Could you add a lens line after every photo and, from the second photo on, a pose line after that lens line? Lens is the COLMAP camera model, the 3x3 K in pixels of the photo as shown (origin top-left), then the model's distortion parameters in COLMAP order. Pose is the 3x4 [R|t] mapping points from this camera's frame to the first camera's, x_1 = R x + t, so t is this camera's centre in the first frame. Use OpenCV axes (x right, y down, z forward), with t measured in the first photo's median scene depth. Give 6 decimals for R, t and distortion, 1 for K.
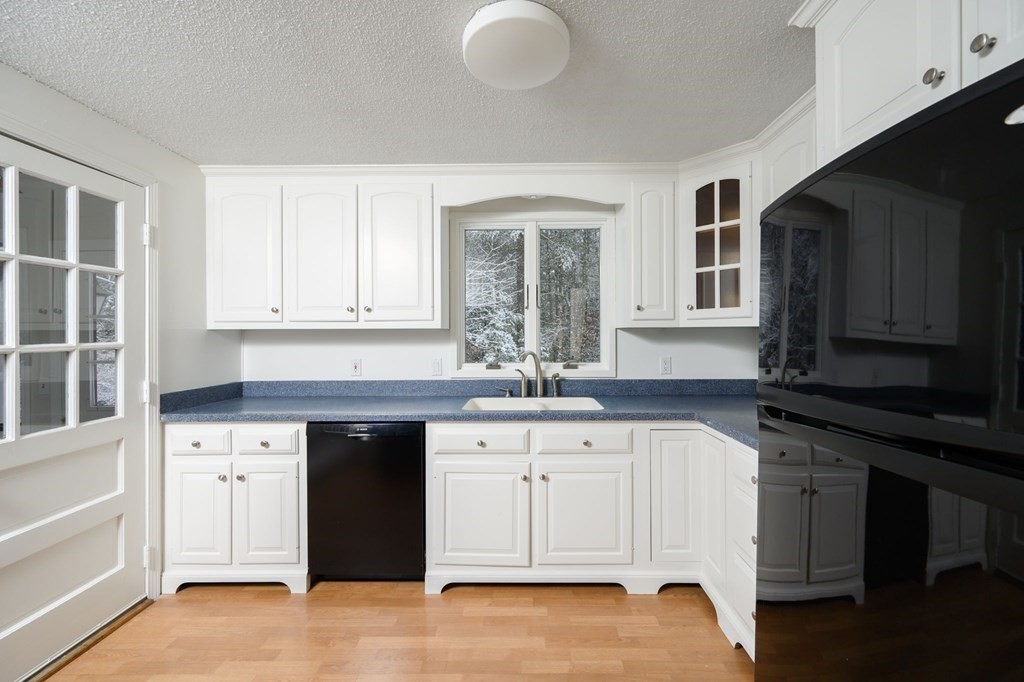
lens RADIAL K [[413.9, 0, 515.0], [0, 413.9, 335.1], [0, 0, 1]] dist [0.002521, 0.000254]
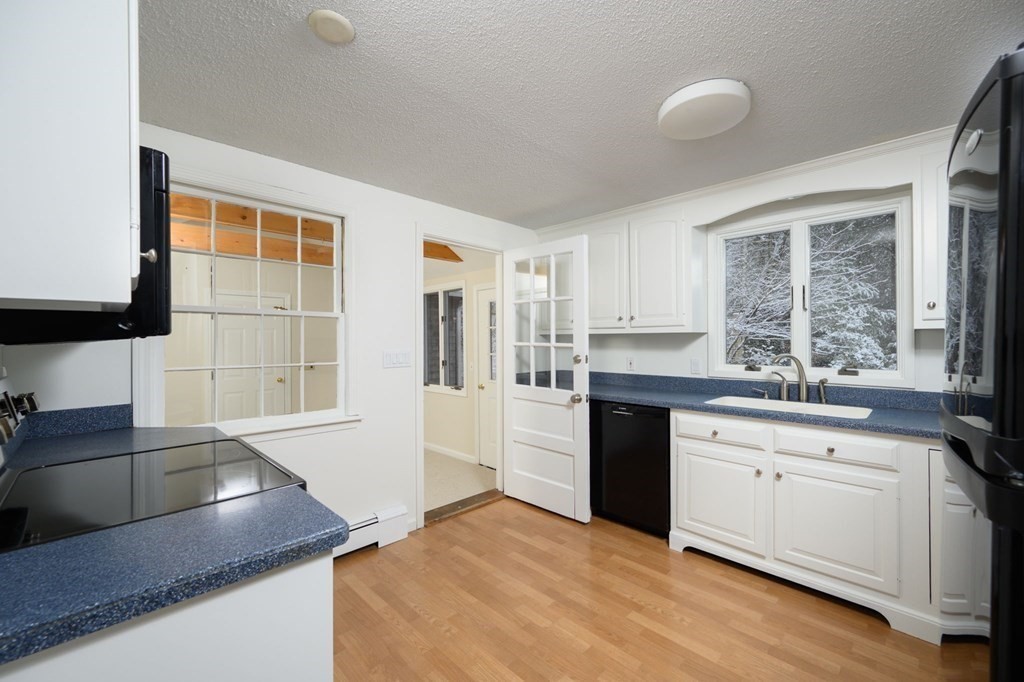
lens RADIAL K [[413.9, 0, 515.0], [0, 413.9, 335.1], [0, 0, 1]] dist [0.002521, 0.000254]
pose [[0.722160, -0.003651, -0.691716, 0.291726], [-0.000609, 0.999982, -0.005914, -0.001917], [0.691726, 0.004692, 0.722145, -0.200373]]
